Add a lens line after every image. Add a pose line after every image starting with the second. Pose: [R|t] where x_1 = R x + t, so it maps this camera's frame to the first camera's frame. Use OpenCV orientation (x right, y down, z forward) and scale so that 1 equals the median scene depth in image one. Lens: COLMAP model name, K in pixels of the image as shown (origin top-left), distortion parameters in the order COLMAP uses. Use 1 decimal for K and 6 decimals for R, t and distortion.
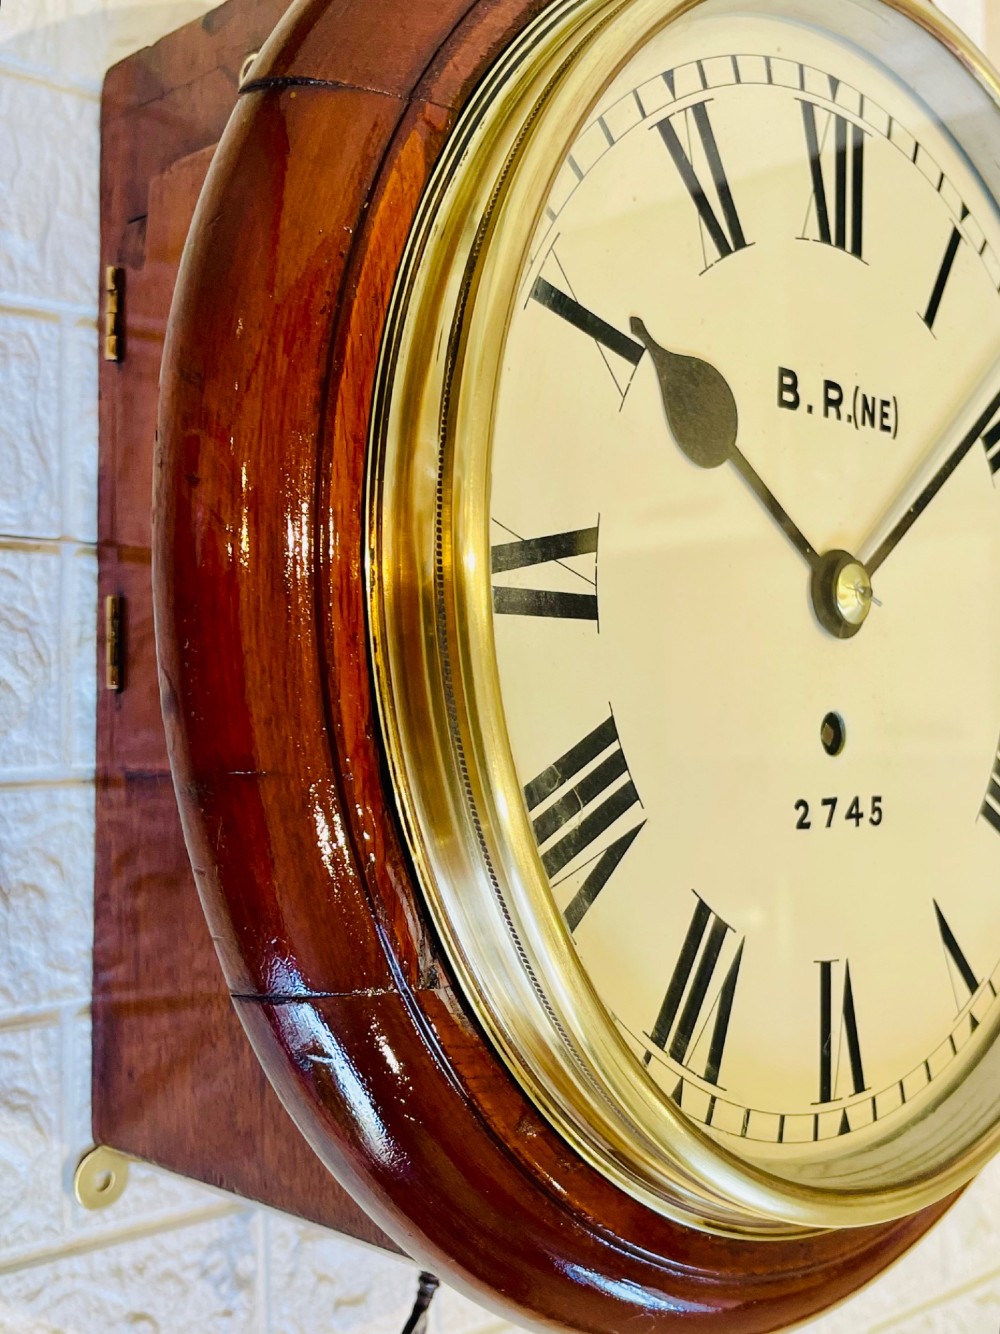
lens RADIAL K [[1655.5, 0, 496.9], [0, 1655.5, 687.7], [0, 0, 1]] dist [0.019668, 0.000000]
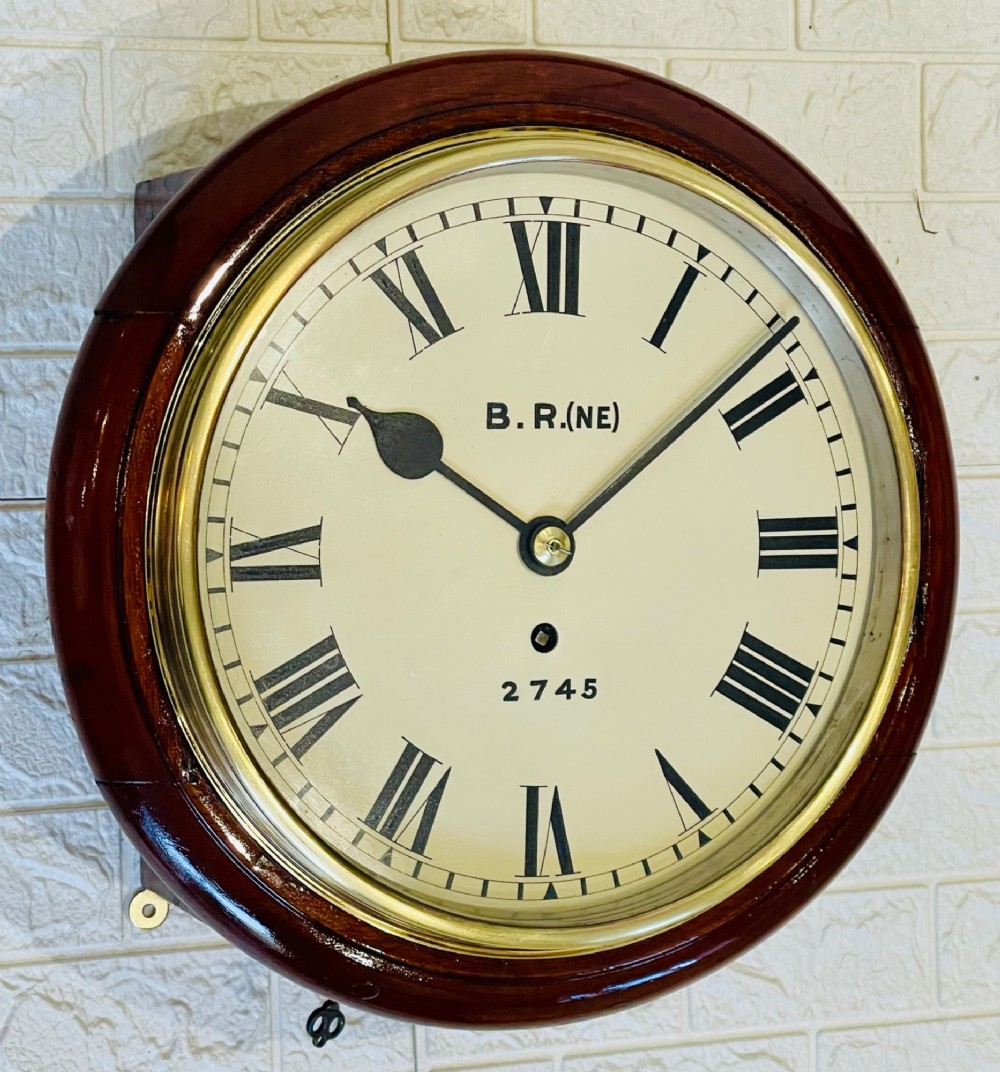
lens RADIAL K [[3229.7, 0, 524.6], [0, 3229.7, 579.6], [0, 0, 1]] dist [0.243412, 0.000000]
pose [[0.918649, 0.016683, -0.394722, 1.343985], [0.014736, 0.996966, 0.076433, -0.249885], [0.394799, -0.076032, 0.915616, -1.698256]]
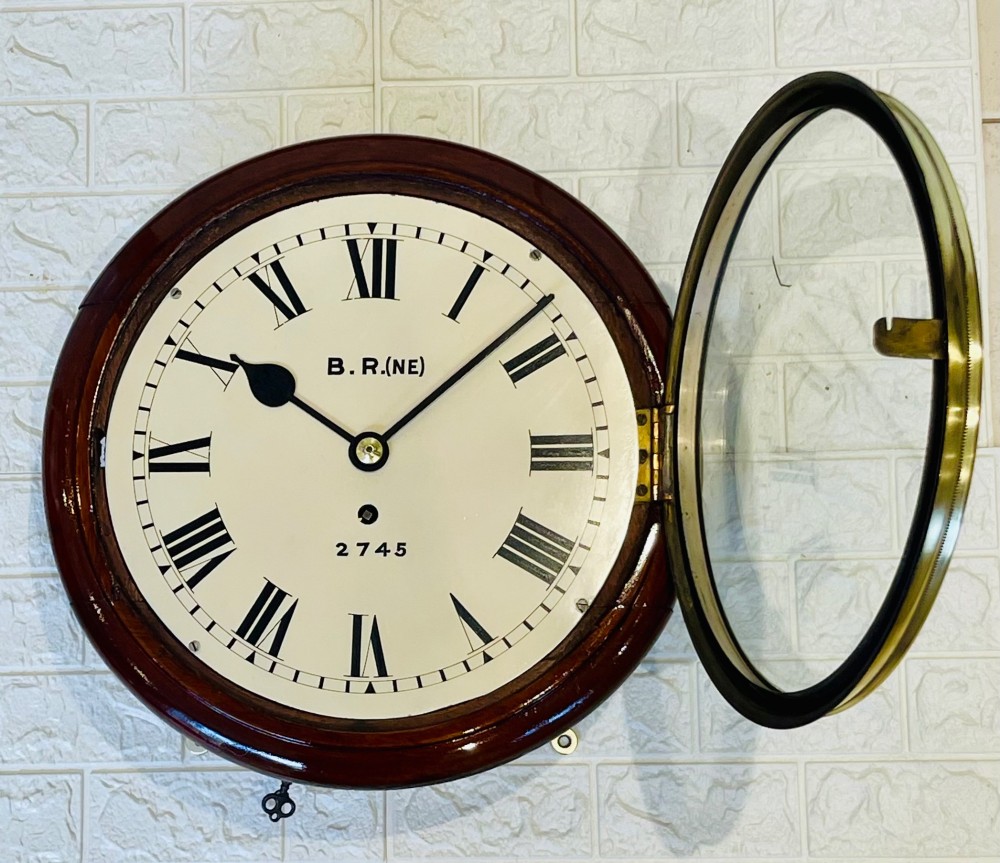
lens RADIAL K [[2261.8, 0, 339.0], [0, 2261.8, 534.3], [0, 0, 1]] dist [0.185654, 0.000000]
pose [[0.655612, -0.099862, -0.748465, 2.427932], [0.014666, 0.992713, -0.119604, 0.413652], [0.754956, 0.067437, 0.652299, -0.997864]]
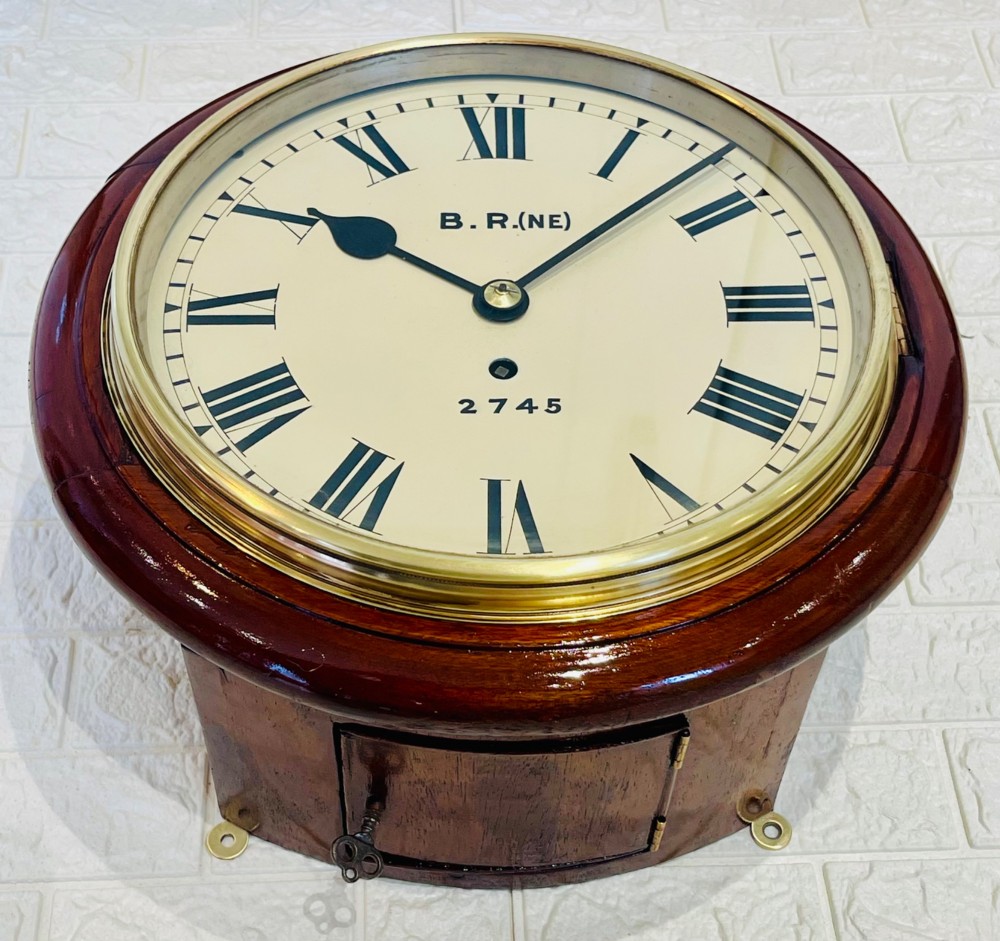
lens RADIAL K [[1744.3, 0, 482.5], [0, 1744.3, 518.5], [0, 0, 1]] dist [0.105340, 0.000000]
pose [[0.720344, -0.445565, -0.531579, 0.986062], [0.048652, 0.796957, -0.602073, 1.110673], [0.691908, 0.407837, 0.595761, 0.073895]]
